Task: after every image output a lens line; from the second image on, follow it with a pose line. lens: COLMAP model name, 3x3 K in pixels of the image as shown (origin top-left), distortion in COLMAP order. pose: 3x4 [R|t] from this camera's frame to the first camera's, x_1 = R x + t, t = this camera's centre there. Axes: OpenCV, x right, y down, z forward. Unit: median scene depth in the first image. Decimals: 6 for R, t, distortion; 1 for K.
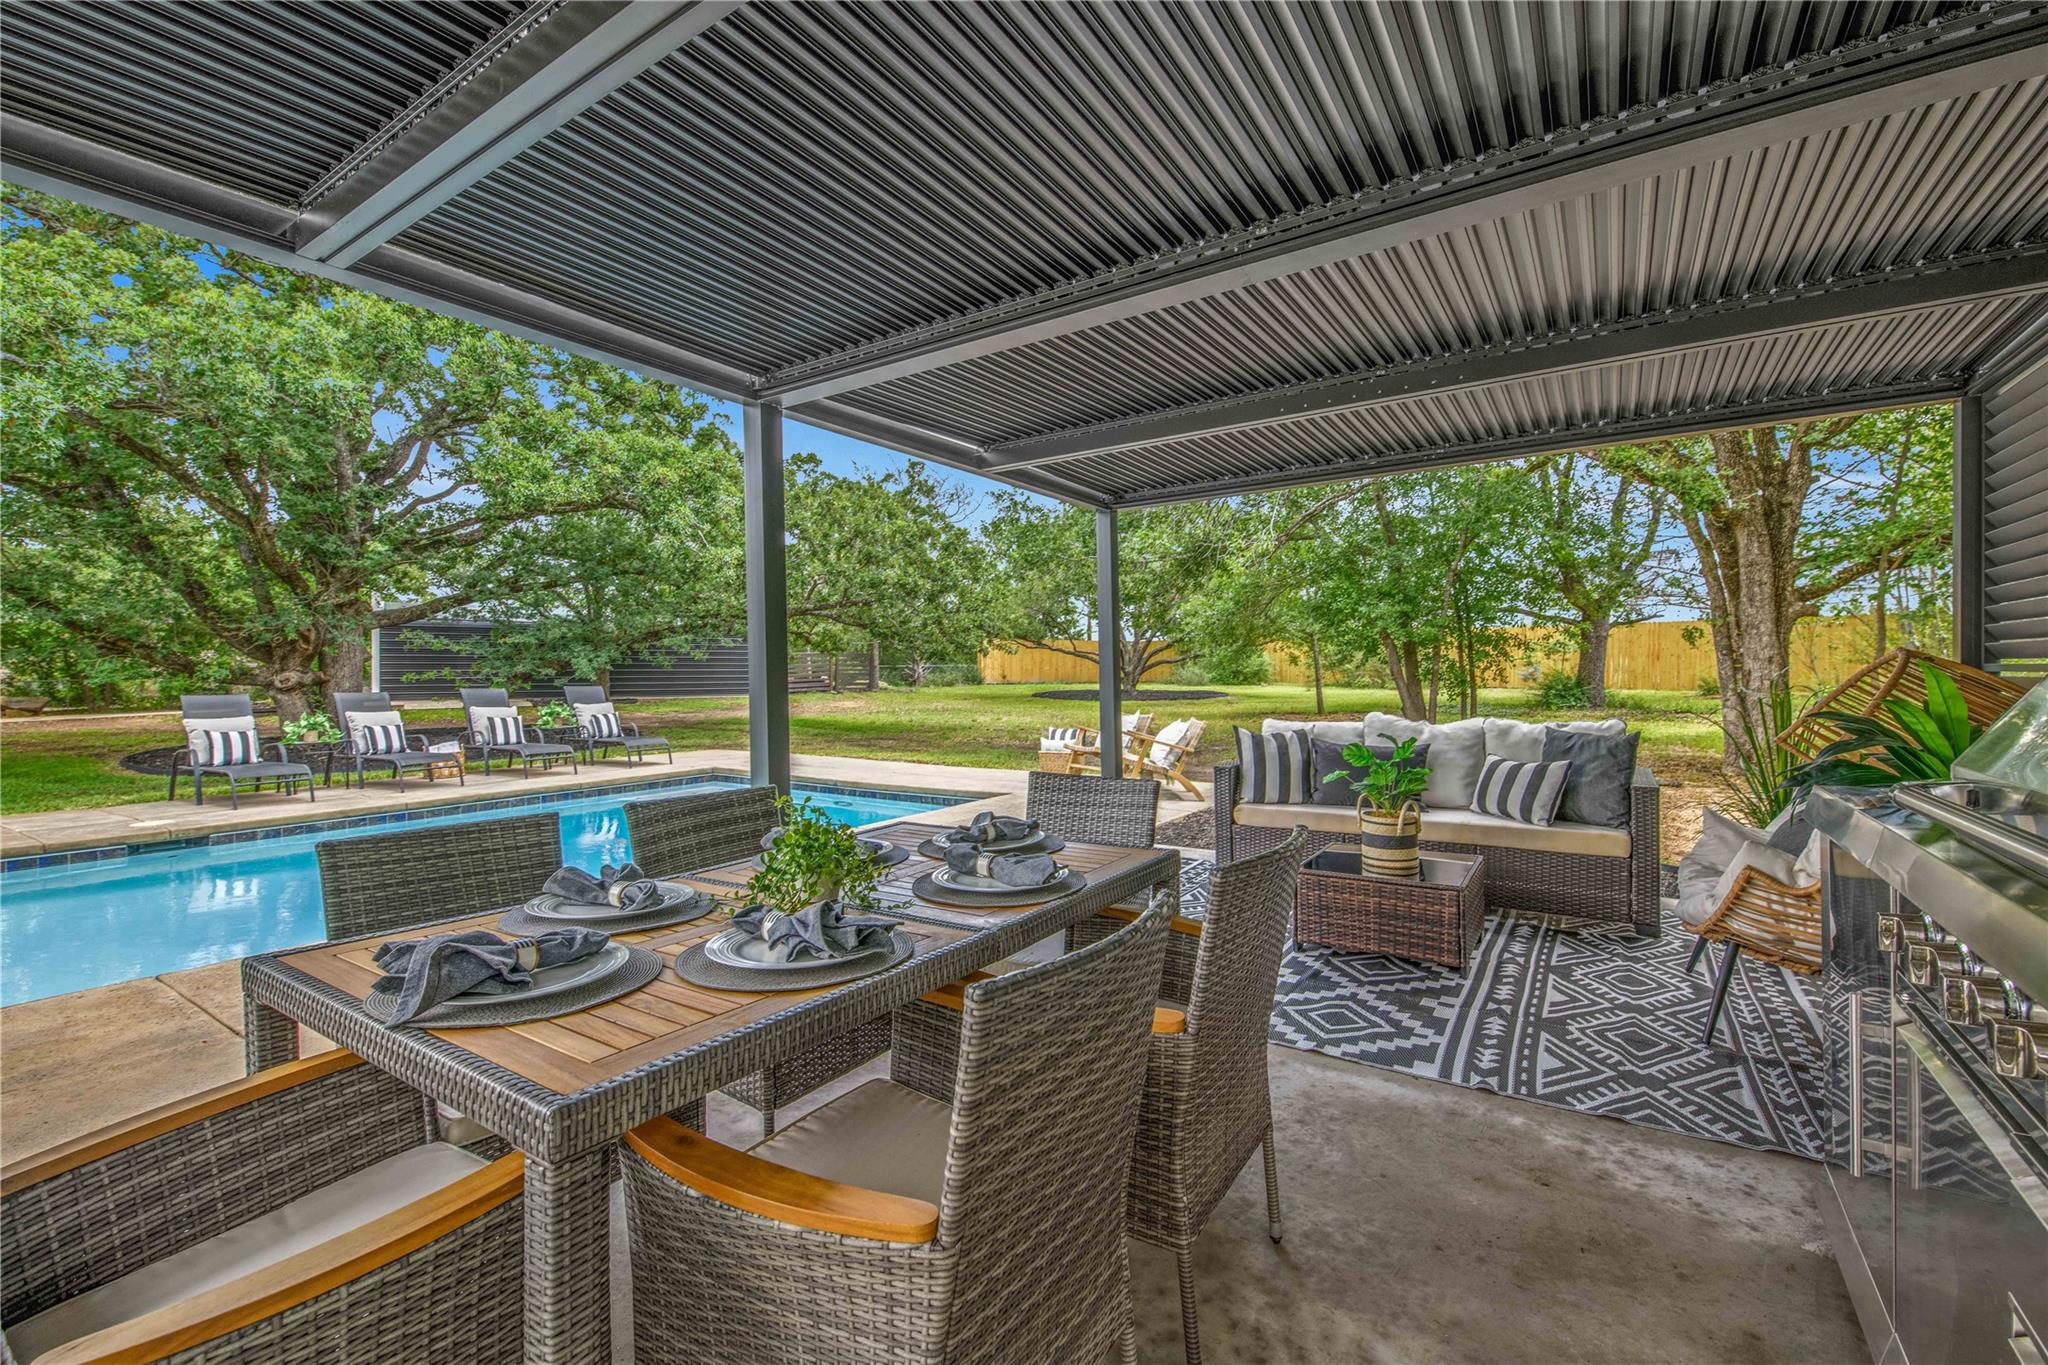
lens RADIAL K [[868.5, 0, 1024.0], [0, 868.5, 682.5], [0, 0, 1]] dist [0.018157, -0.013535]
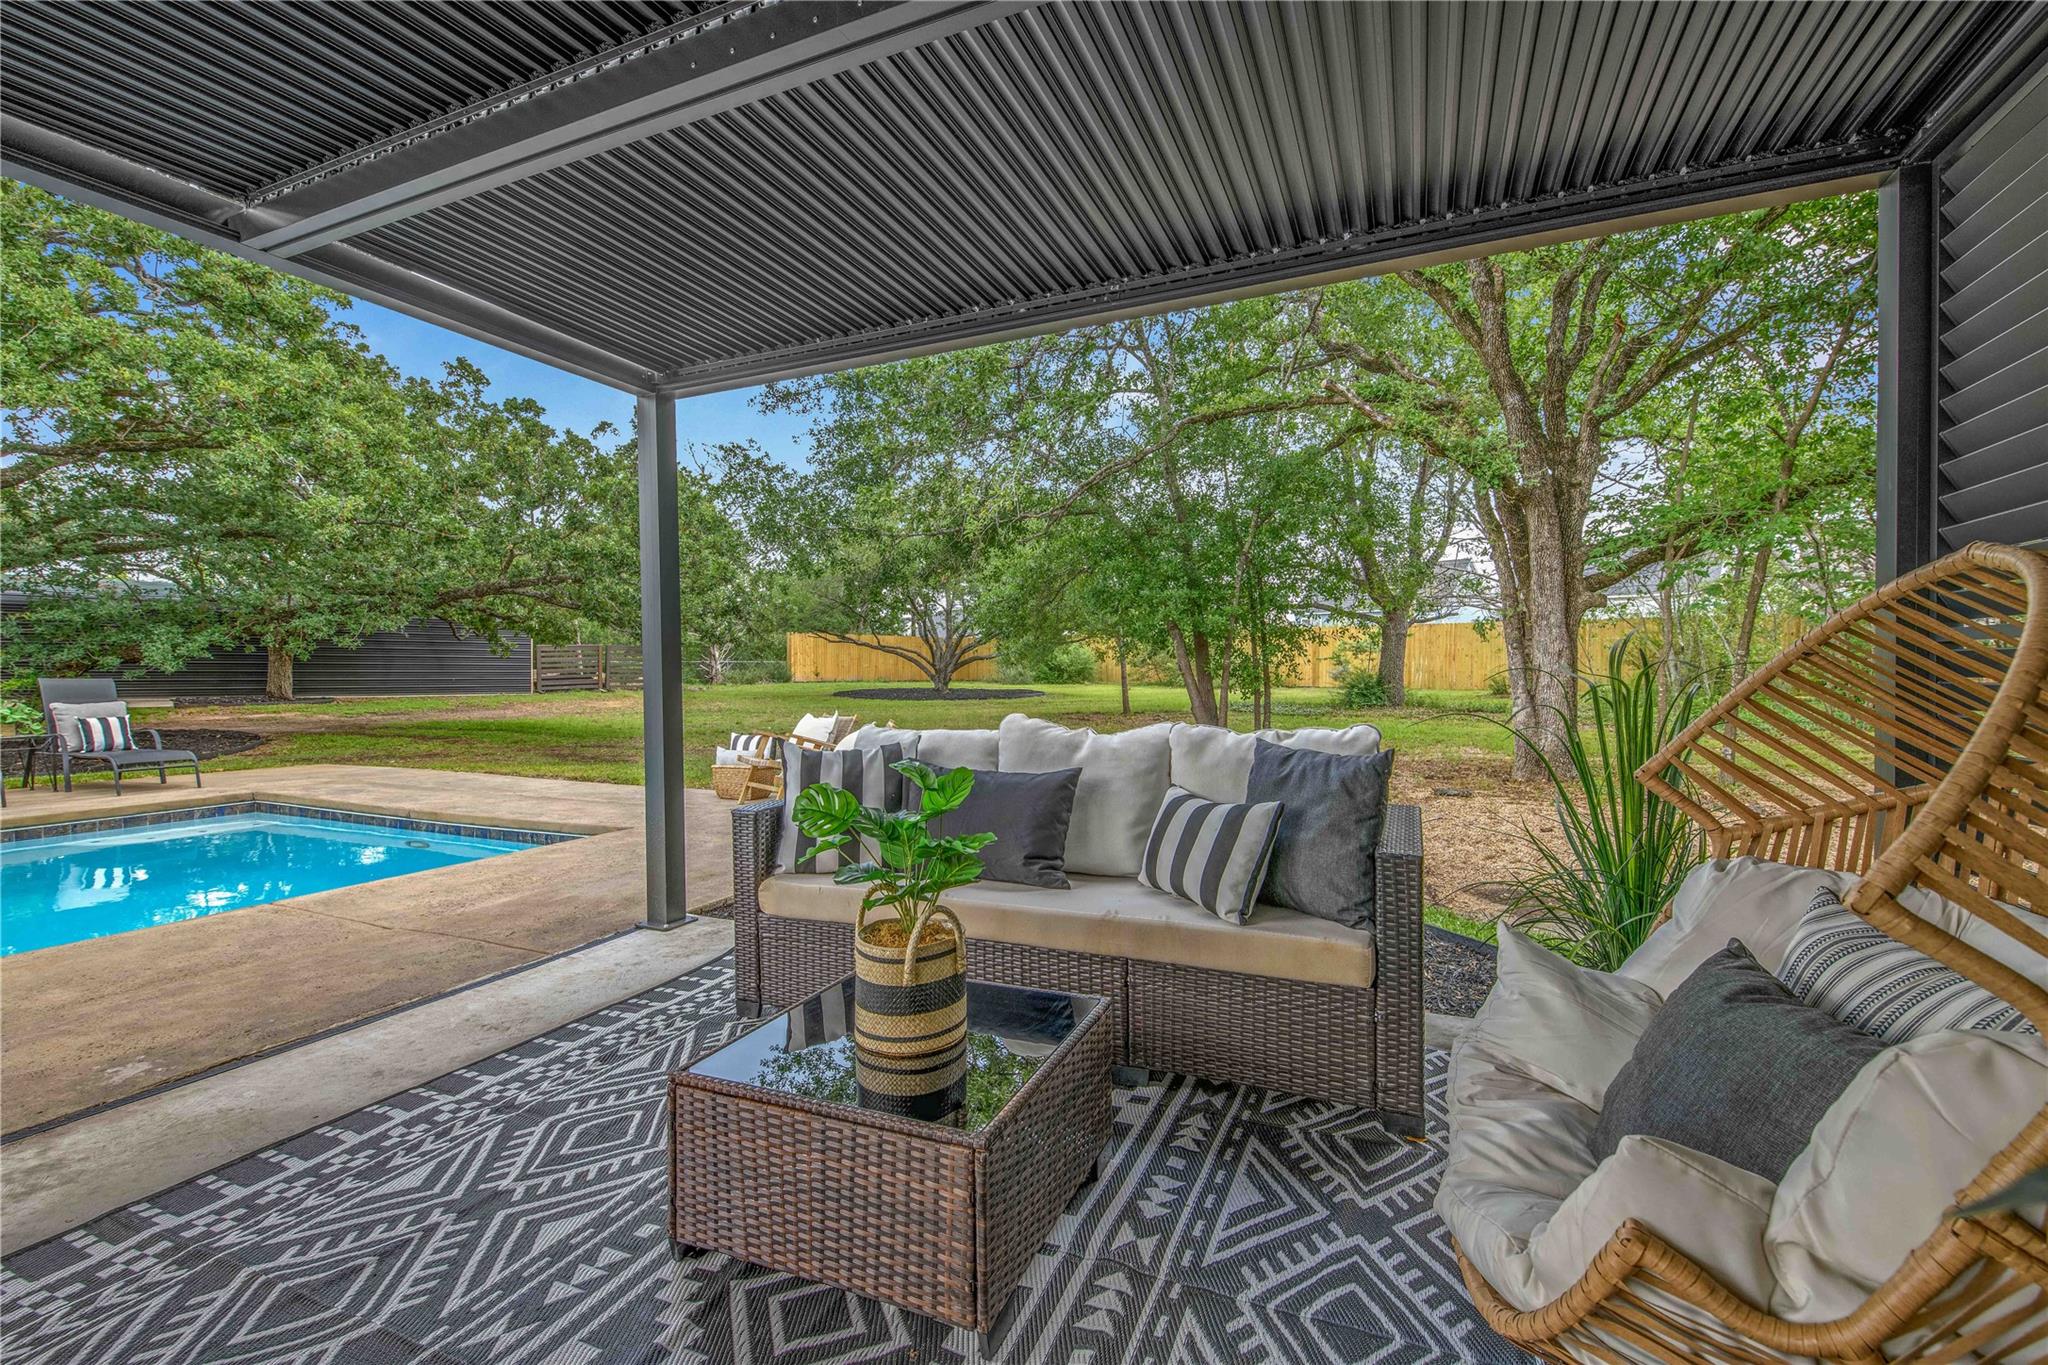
lens RADIAL K [[888.4, 0, 1020.7], [0, 888.4, 678.5], [0, 0, 1]] dist [0.020387, -0.015145]
pose [[0.984875, 0.004304, 0.173215, 0.136835], [-0.003629, 0.999985, -0.004214, 0.005429], [-0.173230, 0.003521, 0.984875, 0.177075]]
